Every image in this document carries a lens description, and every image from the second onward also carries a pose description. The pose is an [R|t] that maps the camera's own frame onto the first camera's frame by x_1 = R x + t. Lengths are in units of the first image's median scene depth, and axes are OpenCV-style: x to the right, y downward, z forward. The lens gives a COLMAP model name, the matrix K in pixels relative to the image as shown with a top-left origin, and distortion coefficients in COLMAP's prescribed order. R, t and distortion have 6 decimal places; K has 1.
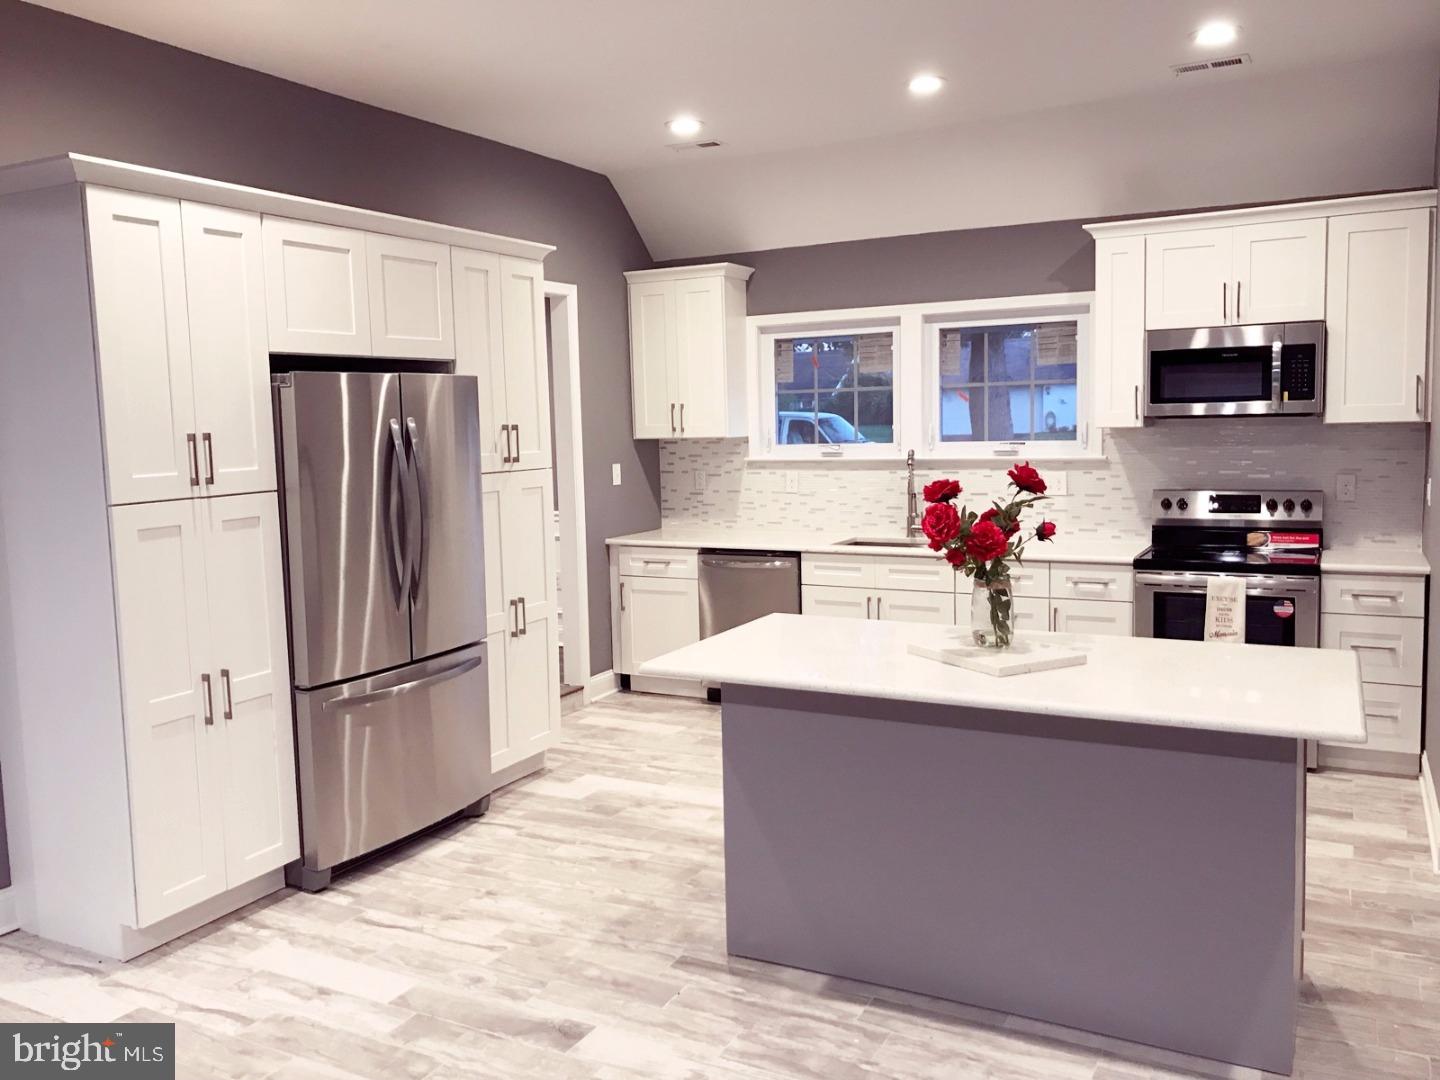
lens RADIAL K [[1166.8, 0, 719.2], [0, 1166.8, 536.6], [0, 0, 1]] dist [-0.004255, -0.001111]
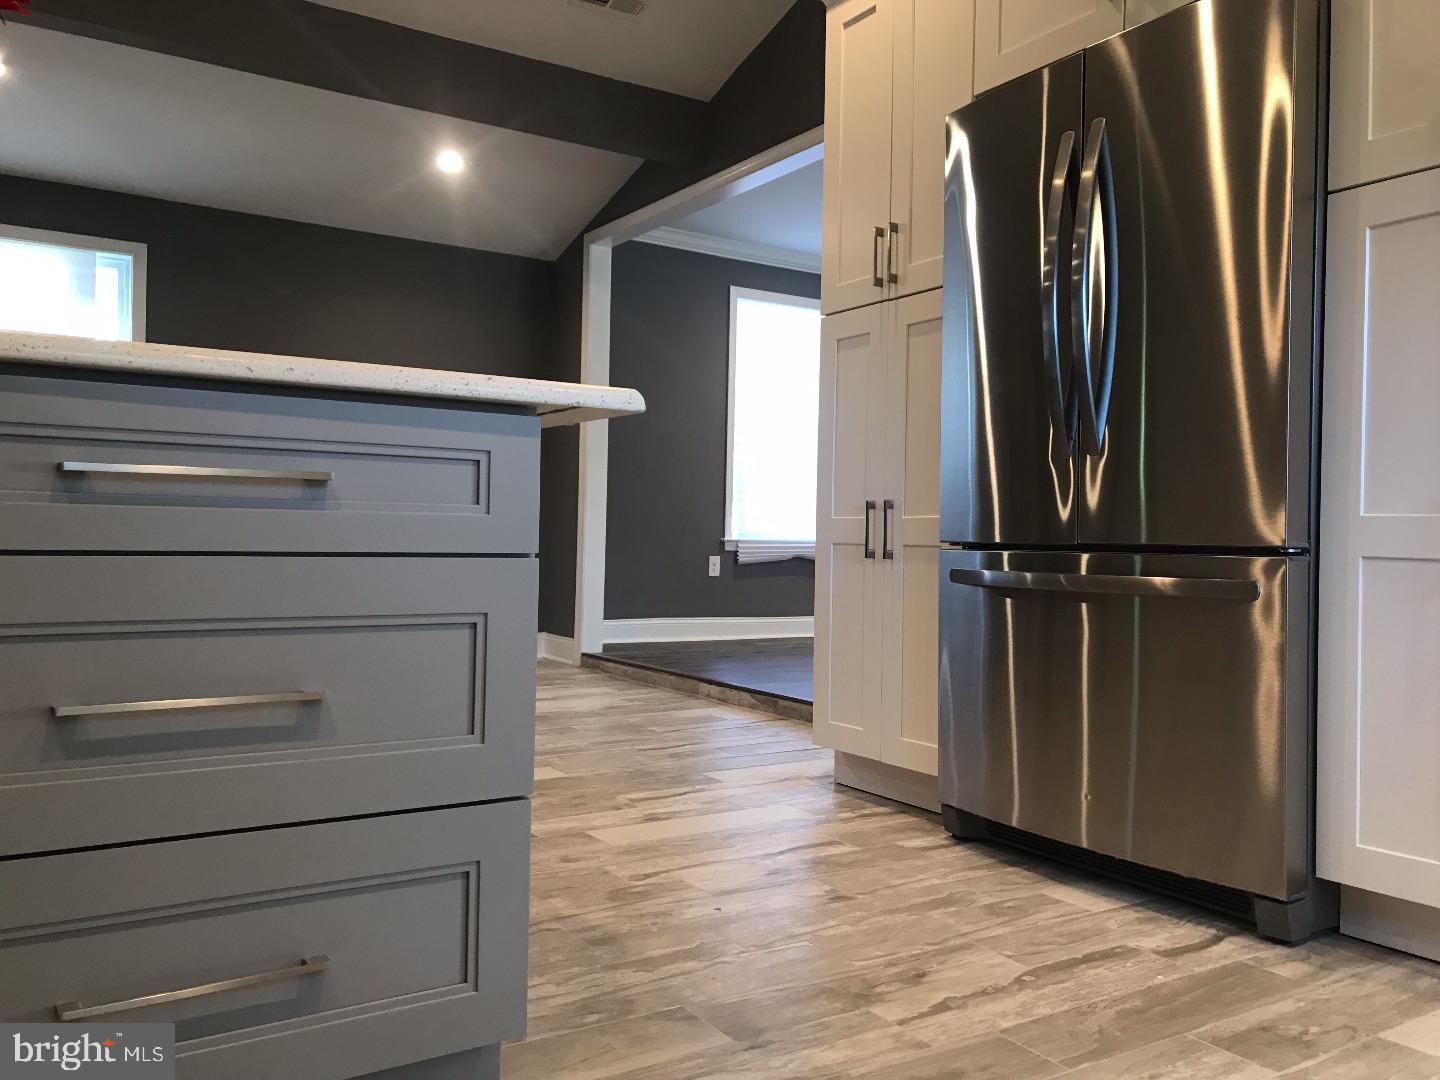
lens RADIAL K [[1192.9, 0, 719.1], [0, 1192.9, 539.8], [0, 0, 1]] dist [0.059392, 0.005822]
pose [[-0.500871, 0.017784, -0.865339, 0.343253], [-0.087959, 0.993567, 0.071332, 0.078599], [0.861041, 0.111843, -0.496085, 1.152788]]
